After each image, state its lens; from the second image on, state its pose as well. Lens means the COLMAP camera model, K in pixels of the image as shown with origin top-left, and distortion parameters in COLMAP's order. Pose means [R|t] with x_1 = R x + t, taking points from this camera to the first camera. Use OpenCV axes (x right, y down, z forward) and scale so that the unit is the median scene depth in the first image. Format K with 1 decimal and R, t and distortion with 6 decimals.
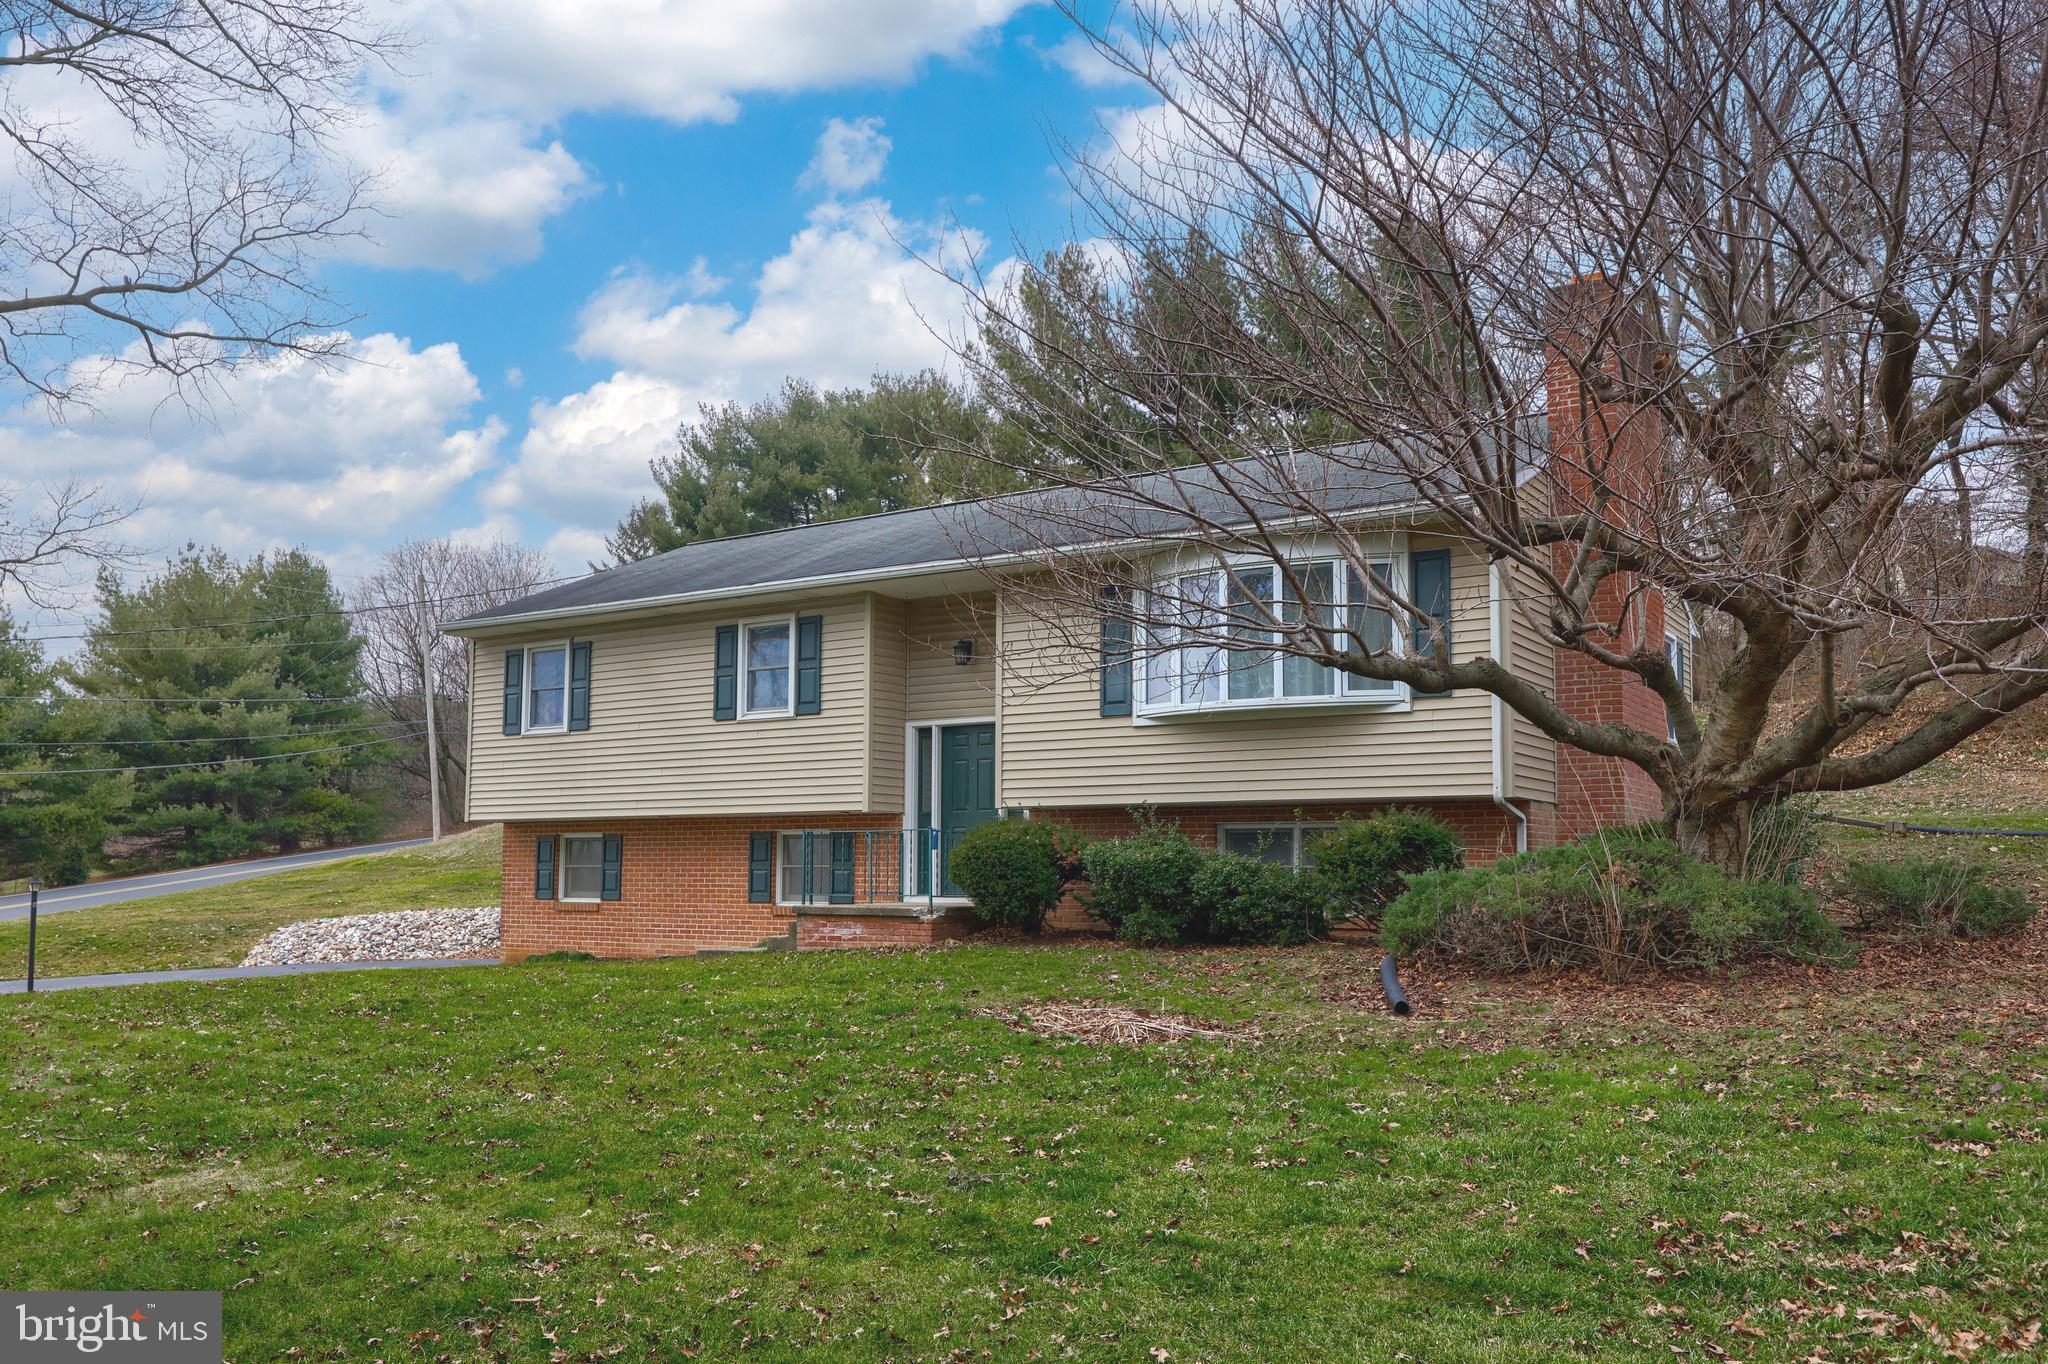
lens RADIAL K [[1634.3, 0, 1023.9], [0, 1634.3, 685.3], [0, 0, 1]] dist [0.007219, 0.001565]
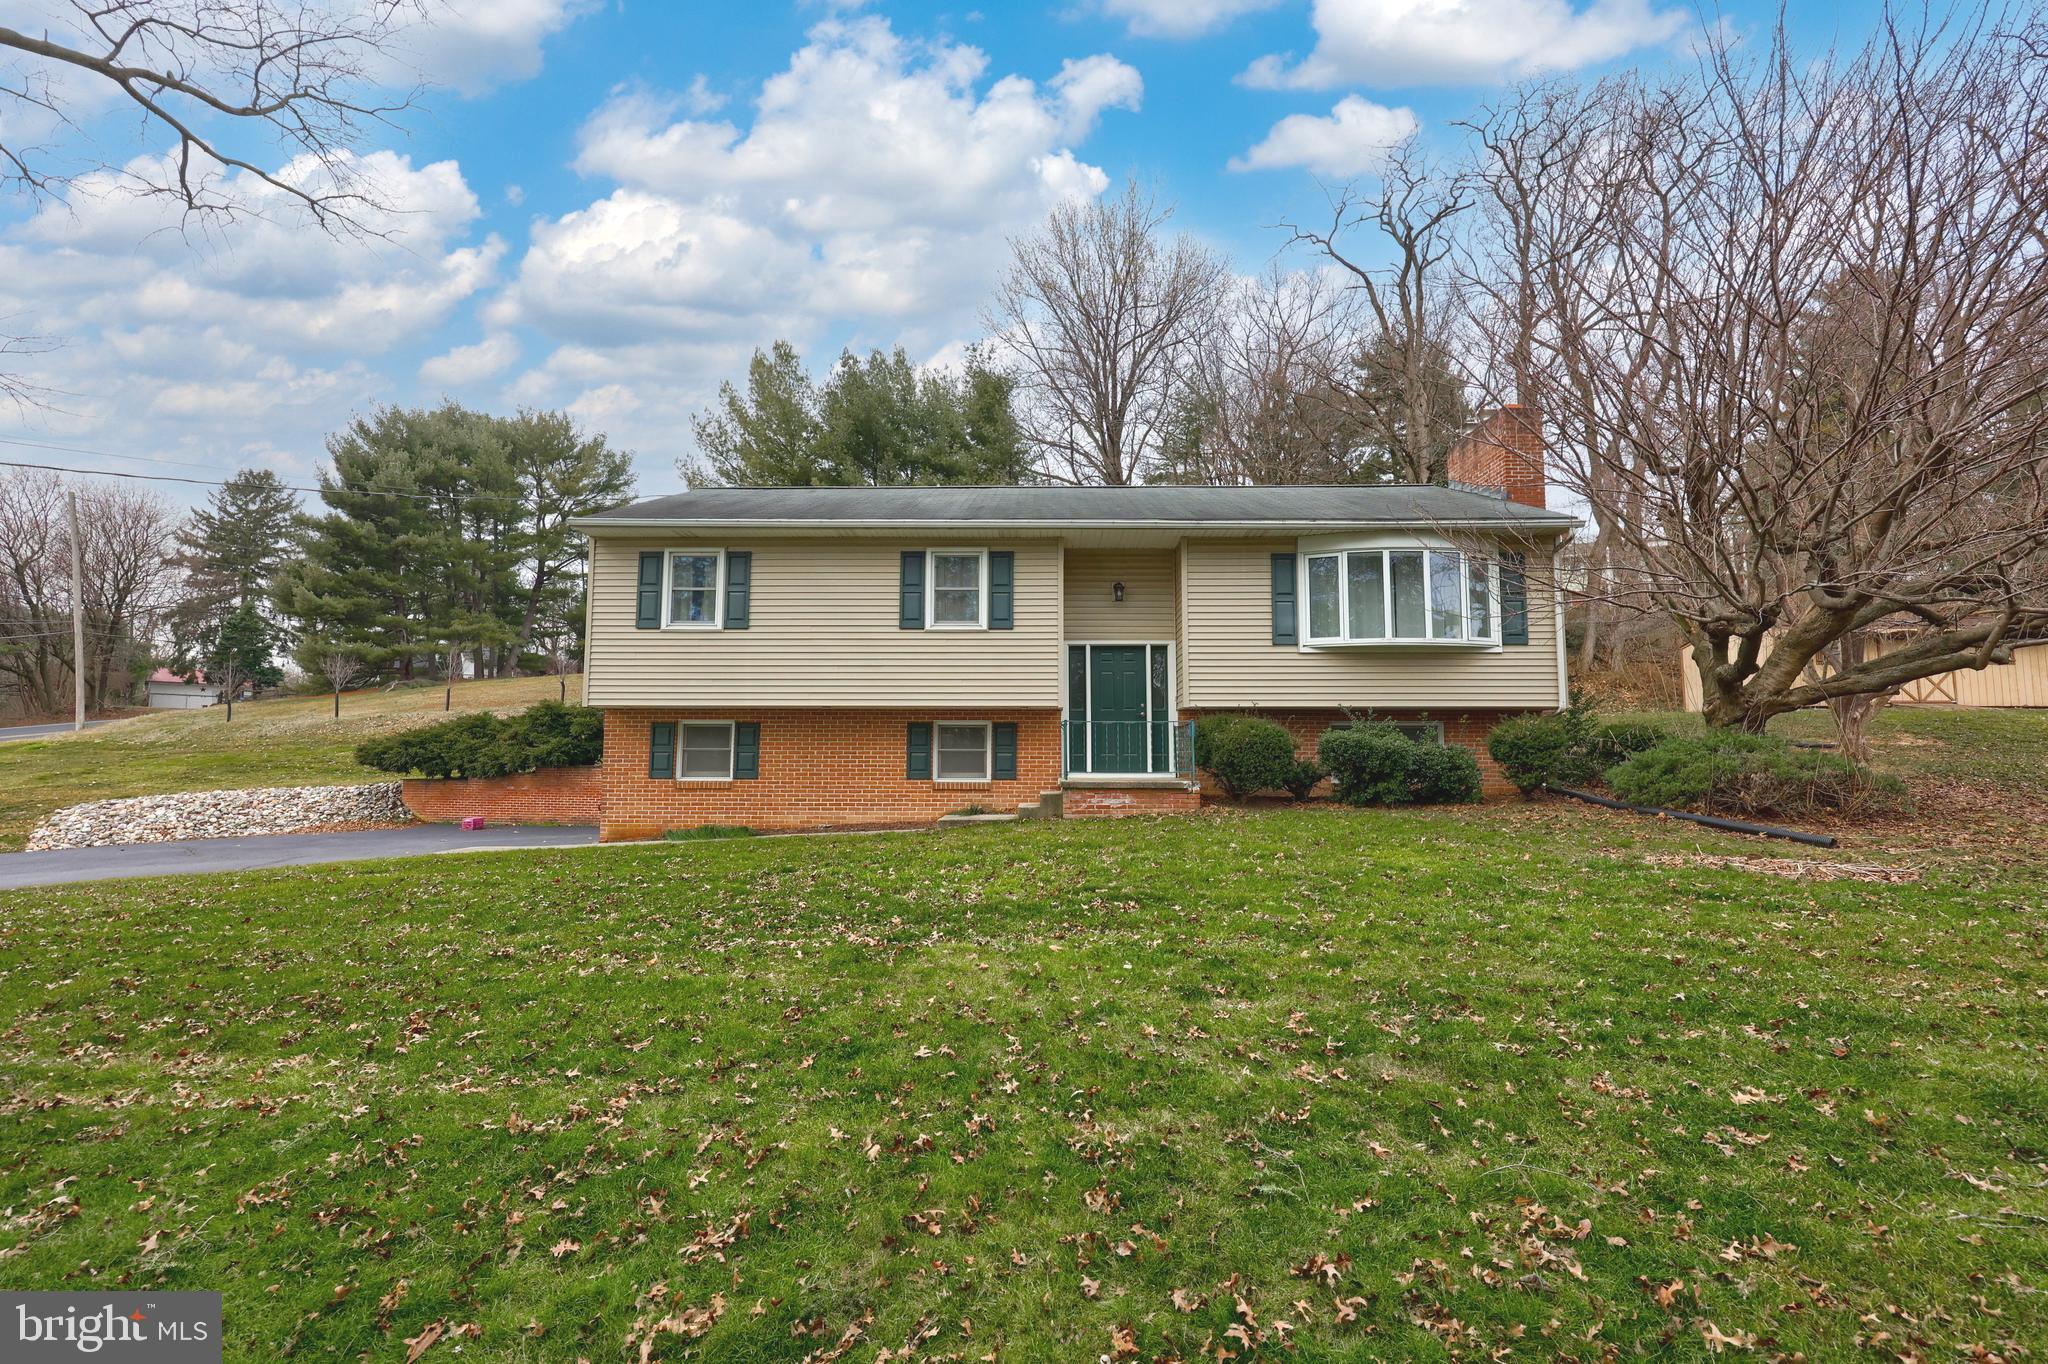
lens RADIAL K [[891.0, 0, 1019.6], [0, 891.0, 661.1], [0, 0, 1]] dist [0.000039, 0.000008]
pose [[0.837706, 0.059706, 0.542848, -0.469487], [-0.062808, 0.997943, -0.012837, 0.048311], [-0.542498, -0.023341, 0.839733, 0.400678]]
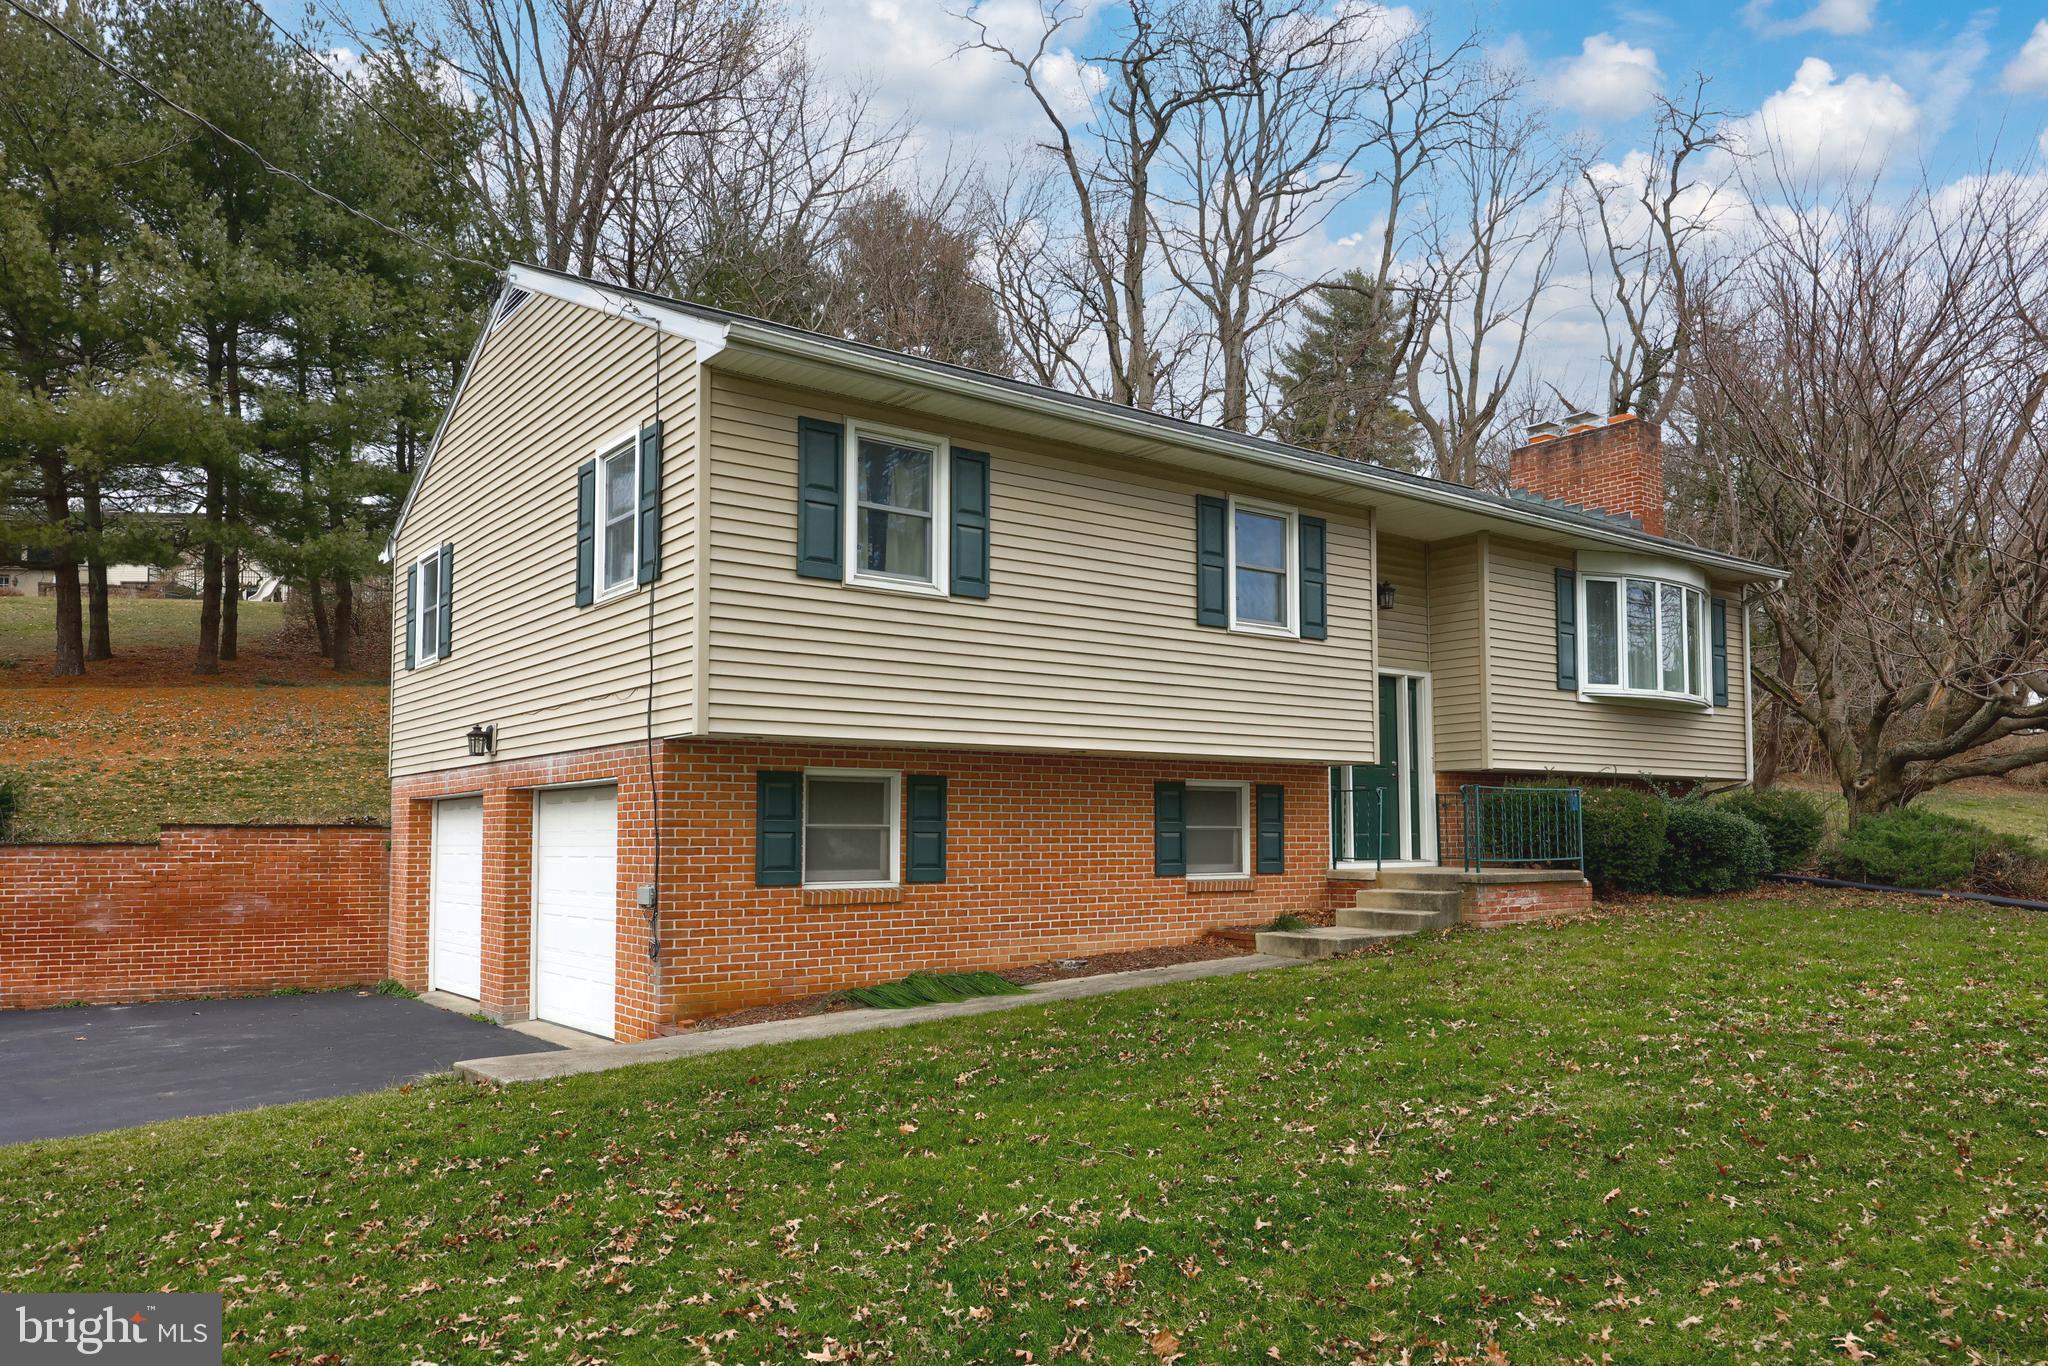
lens RADIAL K [[1415.3, 0, 1054.9], [0, 1415.3, 763.3], [0, 0, 1]] dist [0.007428, 0.003032]
pose [[0.325042, 0.044528, 0.944651, -0.790964], [-0.105864, 0.994326, -0.010443, 0.094903], [-0.939755, -0.096611, 0.327912, 0.849406]]
